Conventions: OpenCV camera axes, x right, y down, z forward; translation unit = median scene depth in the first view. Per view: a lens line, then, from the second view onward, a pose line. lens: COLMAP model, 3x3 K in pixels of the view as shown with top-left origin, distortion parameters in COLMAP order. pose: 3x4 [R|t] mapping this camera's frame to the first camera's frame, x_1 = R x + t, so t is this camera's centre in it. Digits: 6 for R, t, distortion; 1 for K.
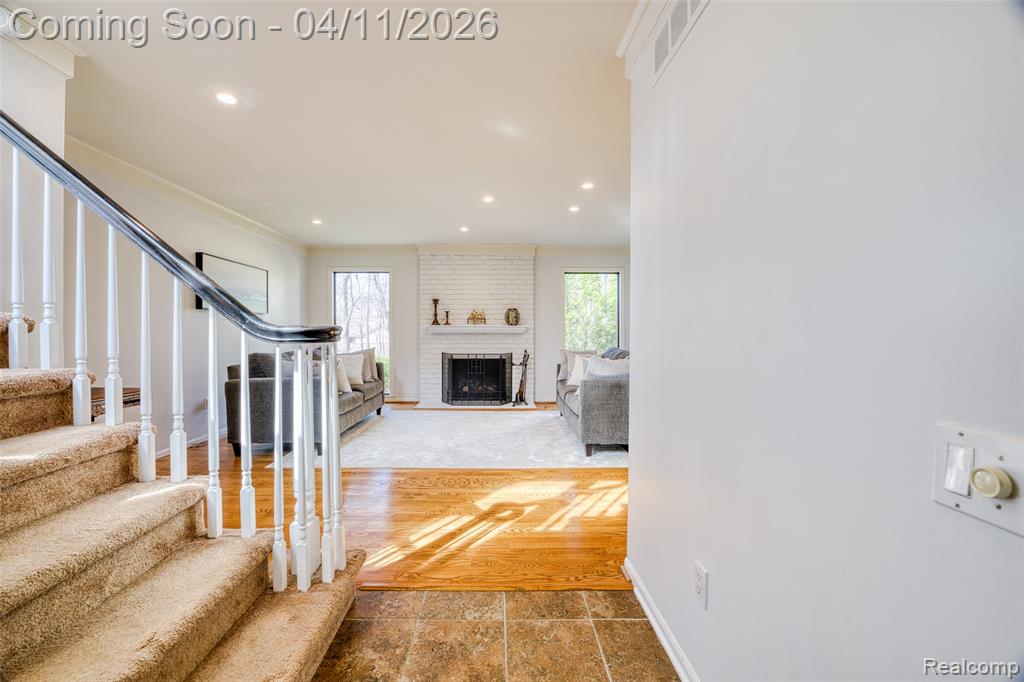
lens RADIAL K [[419.1, 0, 503.8], [0, 419.1, 337.2], [0, 0, 1]] dist [-0.011912, -0.000721]
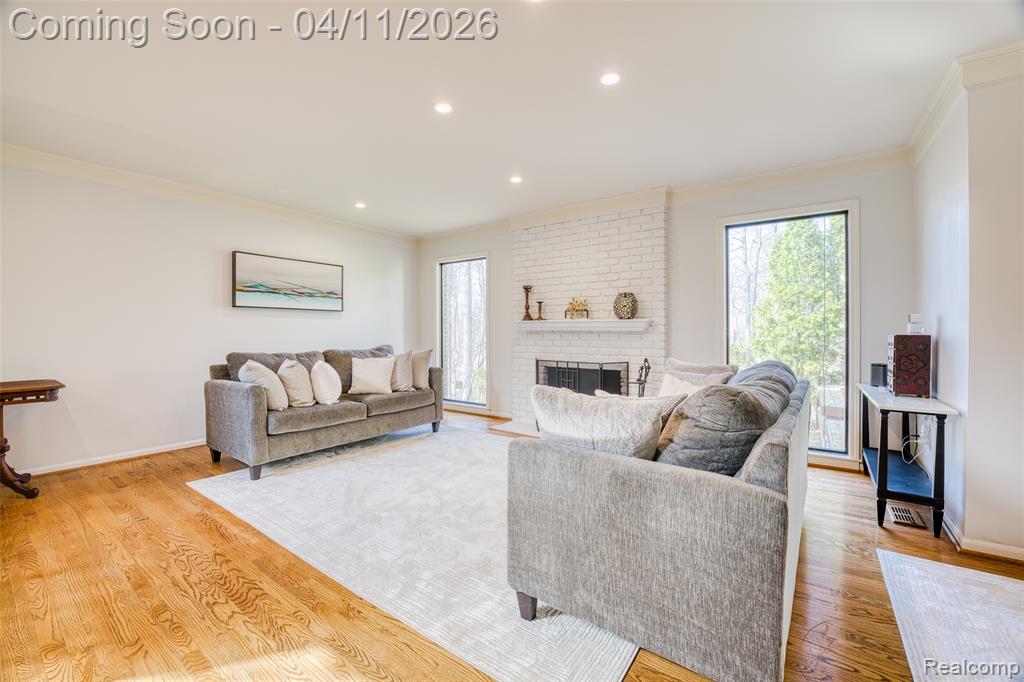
lens RADIAL K [[419.1, 0, 503.8], [0, 419.1, 331.5], [0, 0, 1]] dist [-0.011912, -0.000721]
pose [[0.795977, 0.001597, -0.605325, 0.257128], [-0.009070, 0.999916, -0.009290, -0.002142], [0.605259, 0.012885, 0.795924, 0.374186]]
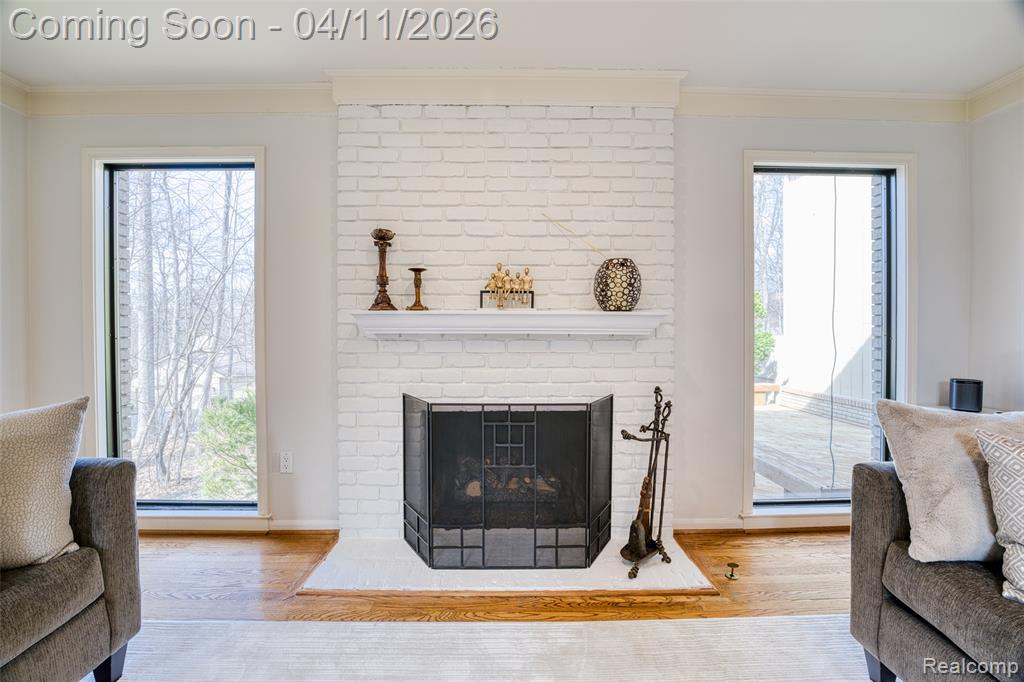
lens RADIAL K [[419.1, 0, 506.2], [0, 419.1, 335.9], [0, 0, 1]] dist [-0.011912, -0.000721]
pose [[0.999908, 0.000551, -0.013567, -0.060636], [-0.000571, 0.999999, -0.001490, -0.008769], [0.013566, 0.001498, 0.999907, 0.666519]]
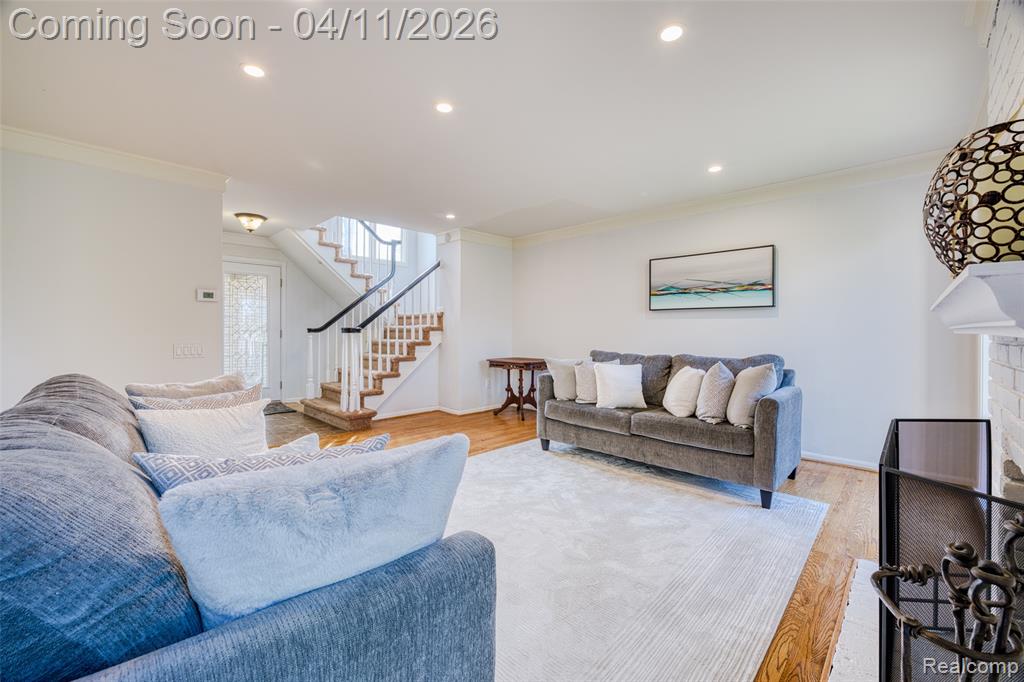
lens RADIAL K [[419.1, 0, 507.5], [0, 419.1, 335.9], [0, 0, 1]] dist [-0.011912, -0.000721]
pose [[-0.706334, -0.005044, -0.707861, 0.201179], [-0.021662, 0.999660, 0.014493, -0.004891], [0.707547, 0.025570, -0.706203, 0.968738]]
